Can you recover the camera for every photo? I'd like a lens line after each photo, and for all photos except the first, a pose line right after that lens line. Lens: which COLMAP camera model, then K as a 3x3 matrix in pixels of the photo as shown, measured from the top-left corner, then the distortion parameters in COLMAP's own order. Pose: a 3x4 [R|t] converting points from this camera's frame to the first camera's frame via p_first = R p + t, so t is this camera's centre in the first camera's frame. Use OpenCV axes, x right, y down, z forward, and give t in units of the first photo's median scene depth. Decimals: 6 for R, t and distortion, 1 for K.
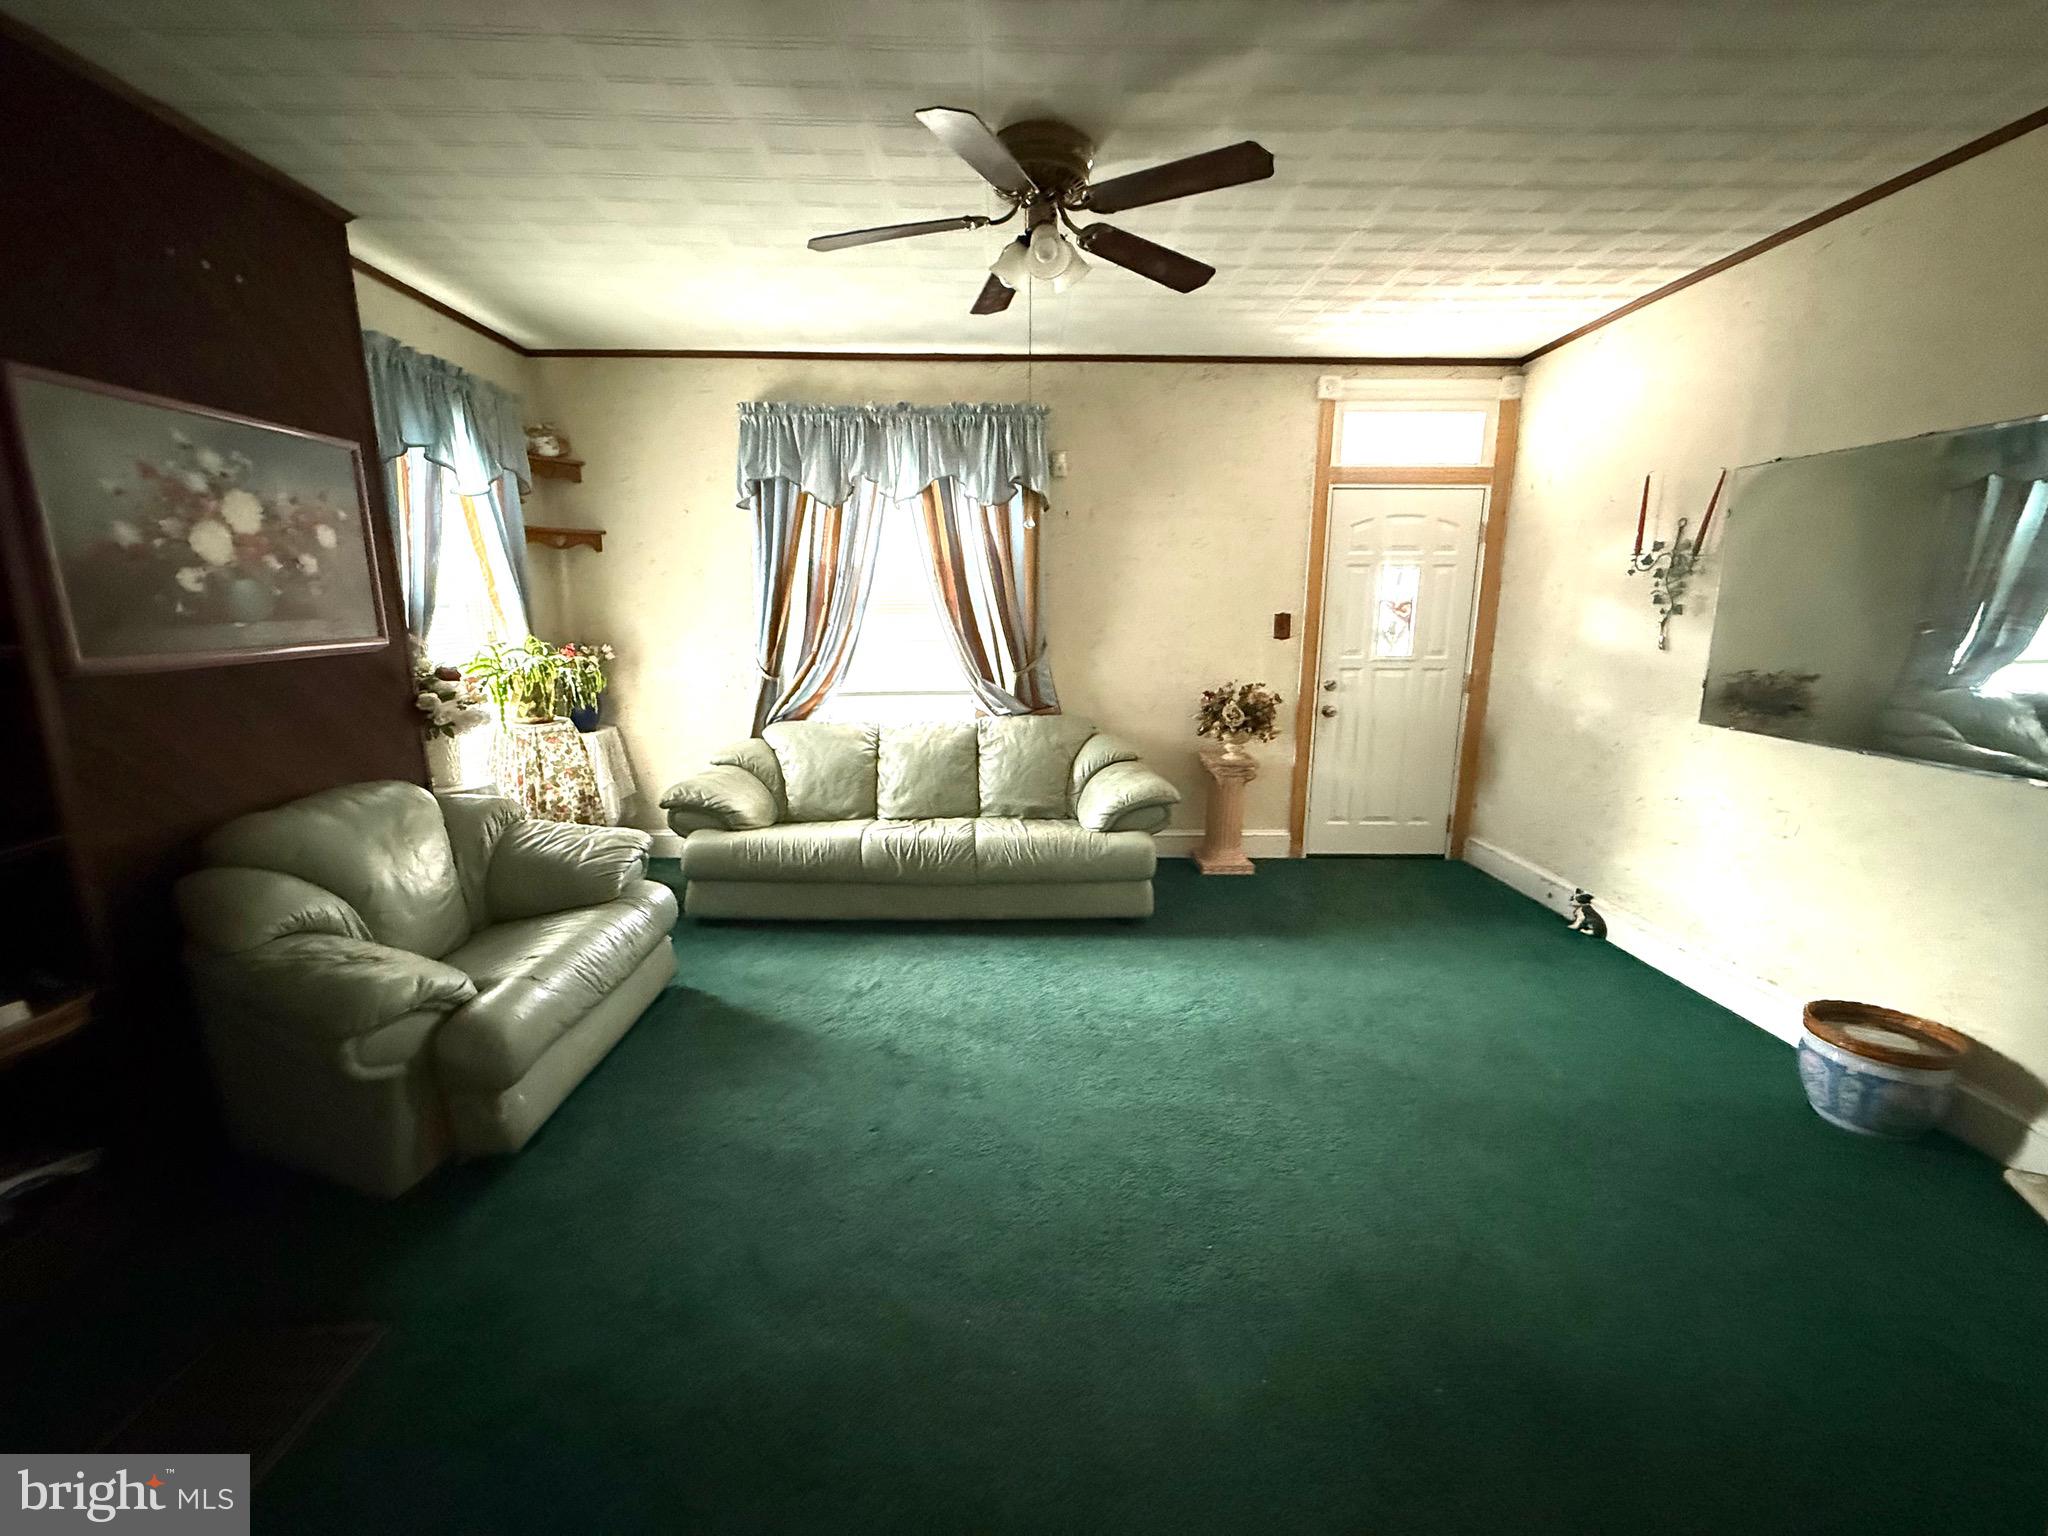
lens RADIAL K [[811.3, 0, 1014.0], [0, 811.3, 765.7], [0, 0, 1]] dist [-0.000045, -0.000407]
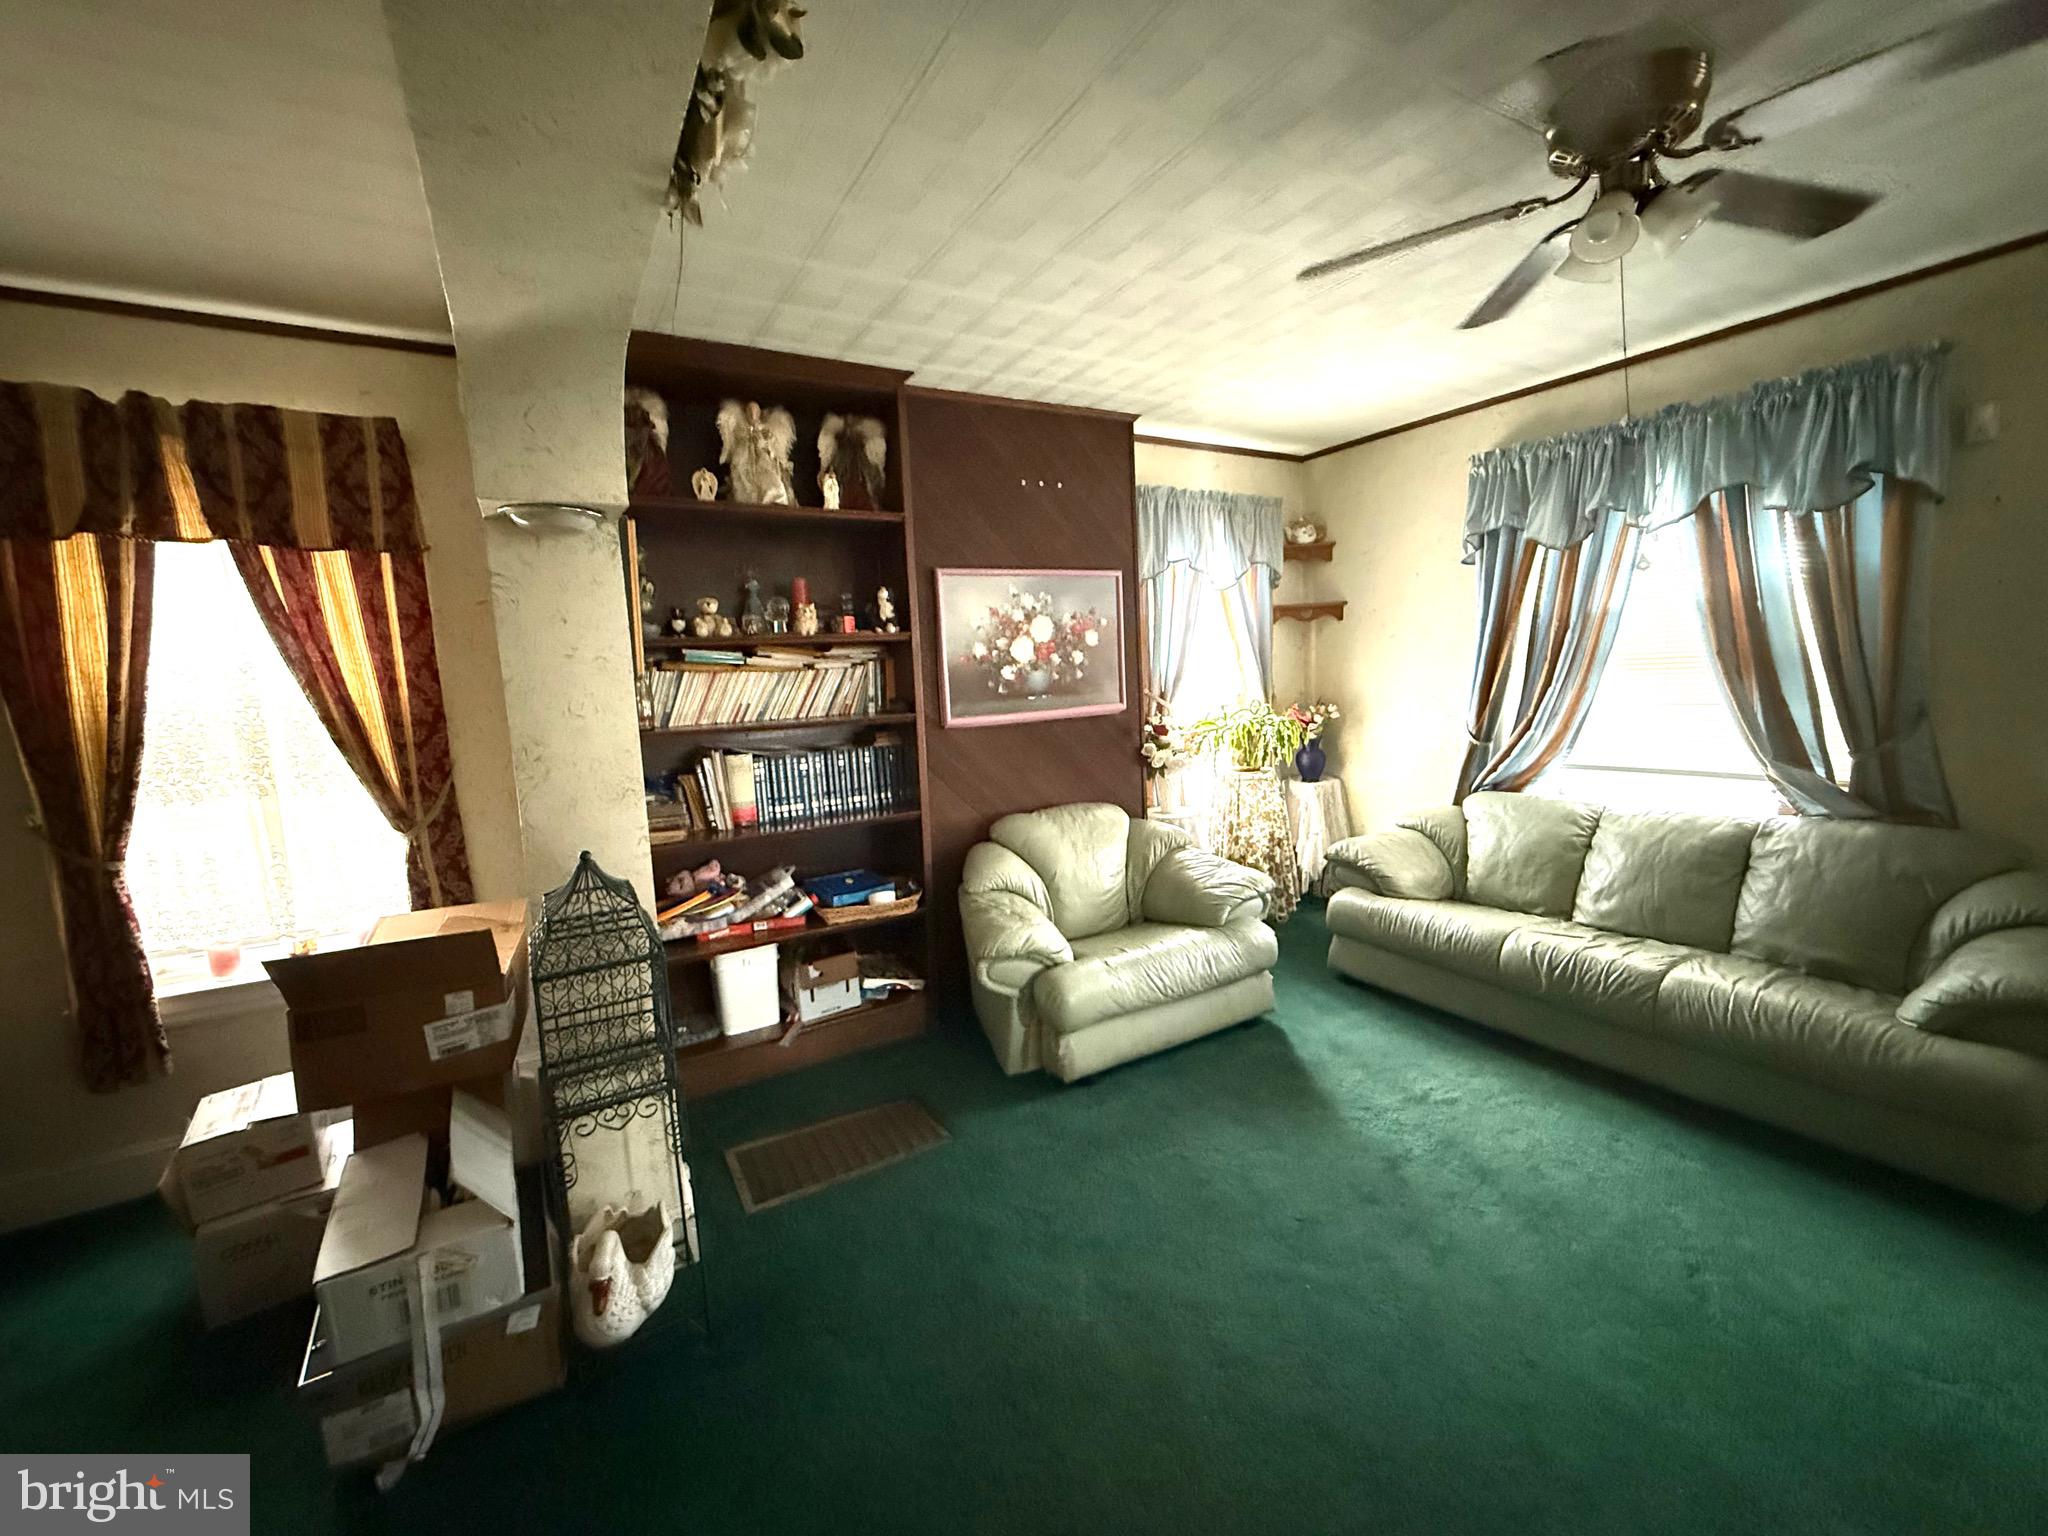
lens RADIAL K [[811.3, 0, 1014.0], [0, 811.3, 765.7], [0, 0, 1]] dist [-0.000045, -0.000407]
pose [[0.498829, 0.078595, -0.863129, 0.249709], [-0.123513, 0.992162, 0.018962, -0.036901], [0.857854, 0.097149, 0.504627, 0.090169]]
